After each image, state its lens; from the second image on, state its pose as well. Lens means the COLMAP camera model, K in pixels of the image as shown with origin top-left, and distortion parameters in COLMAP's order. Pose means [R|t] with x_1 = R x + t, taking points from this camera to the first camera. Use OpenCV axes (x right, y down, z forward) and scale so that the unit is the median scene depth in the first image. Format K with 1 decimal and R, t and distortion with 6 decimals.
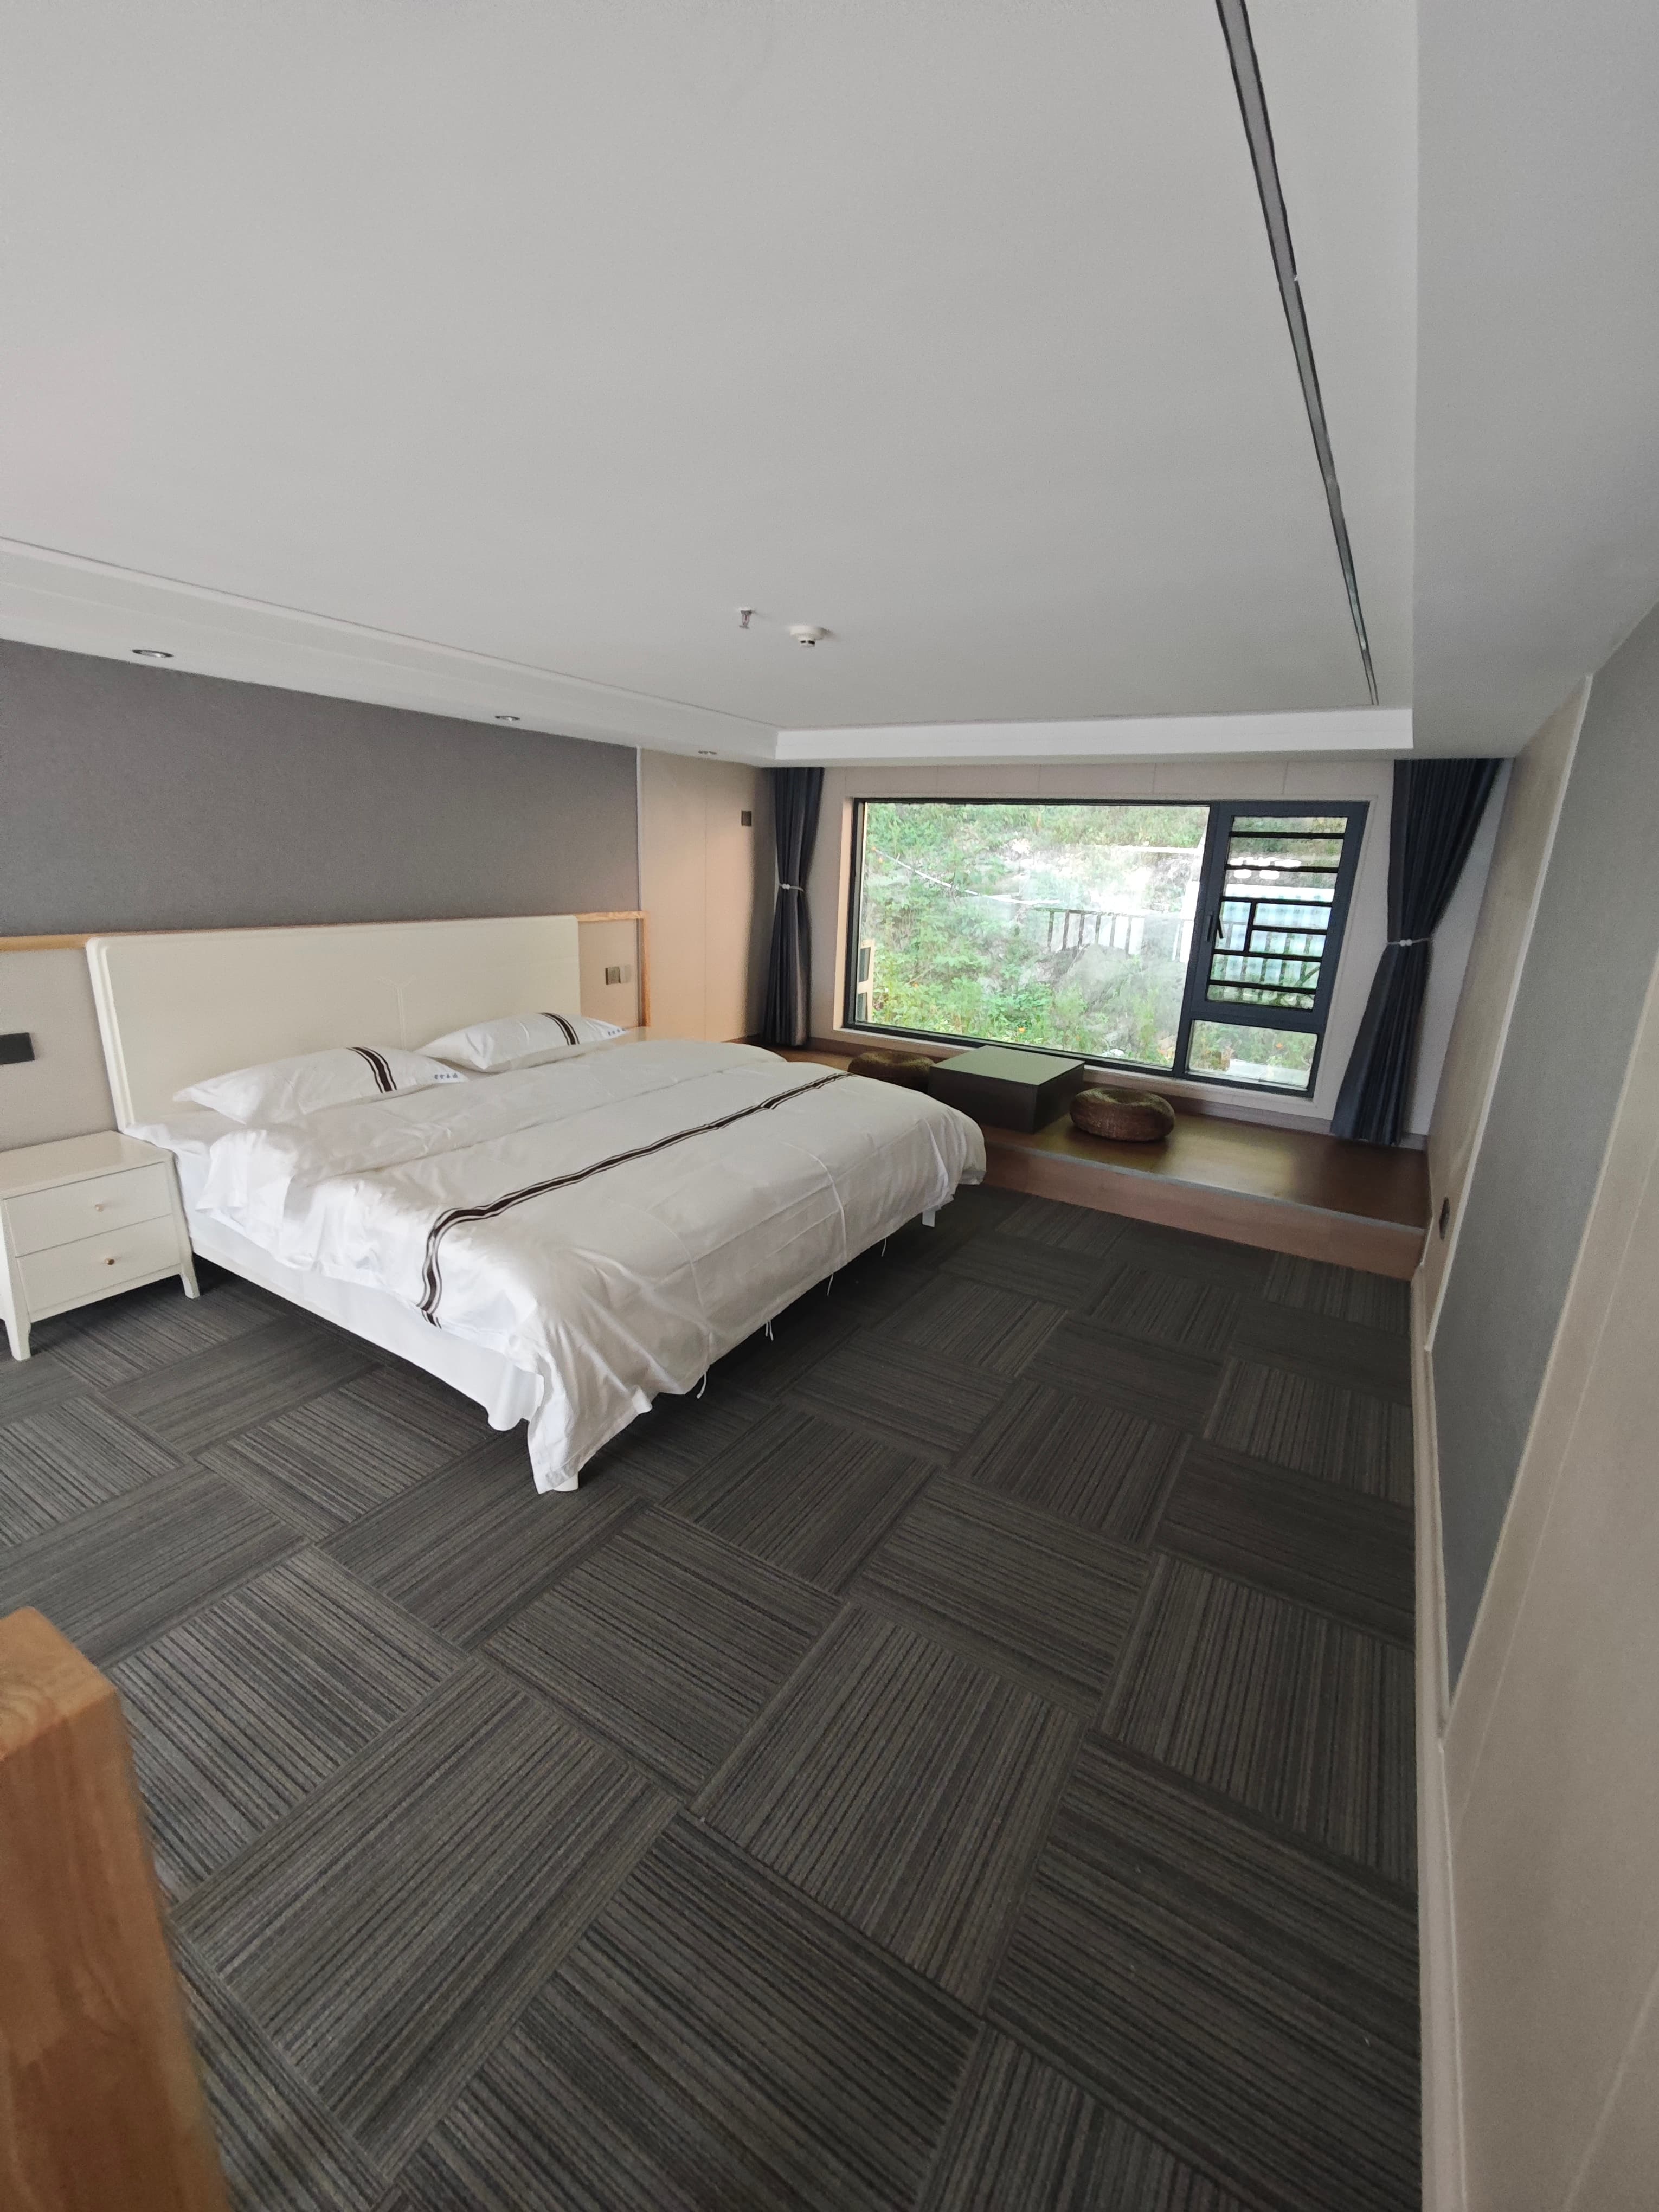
lens RADIAL K [[915.6, 0, 818.2], [0, 915.6, 1110.4], [0, 0, 1]] dist [-0.005882, 0.003250]
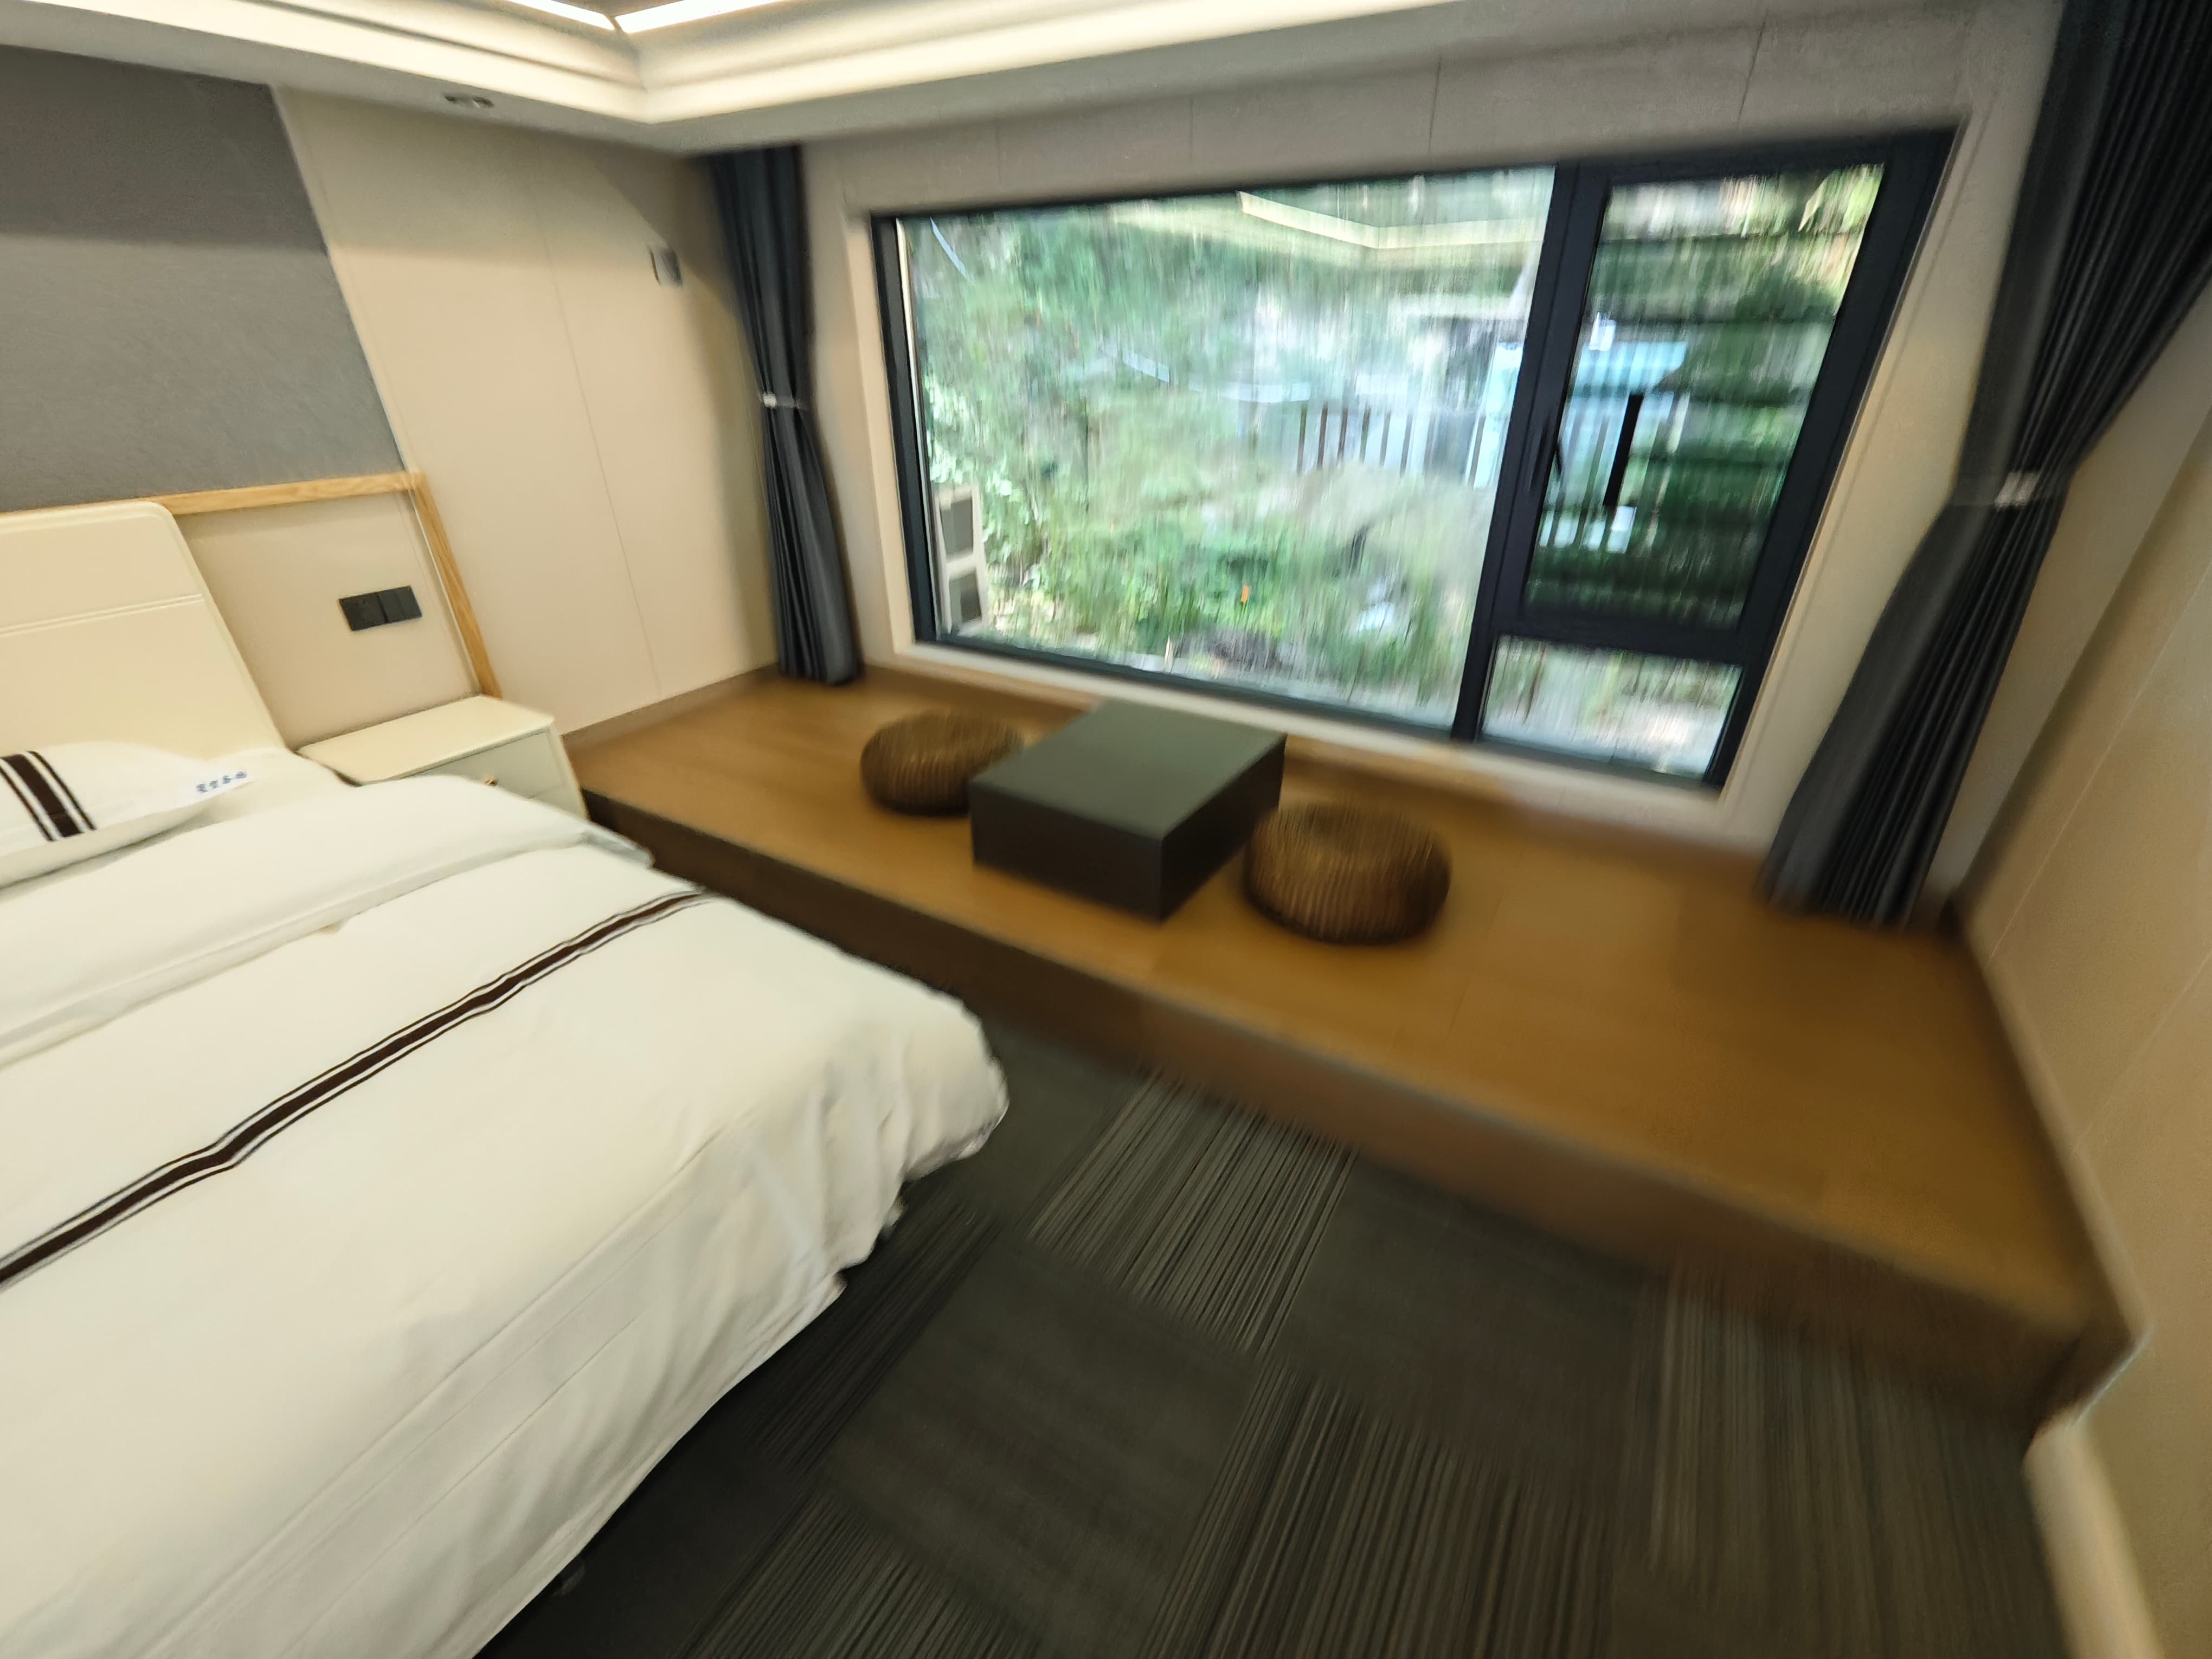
lens RADIAL K [[915.6, 0, 1114.1], [0, 915.6, 834.1], [0, 0, 1]] dist [-0.005882, 0.003250]
pose [[0.998743, -0.050069, 0.002181, 0.284245], [0.048336, 0.973858, 0.221955, -0.181648], [-0.013237, -0.221571, 0.975054, 0.716041]]
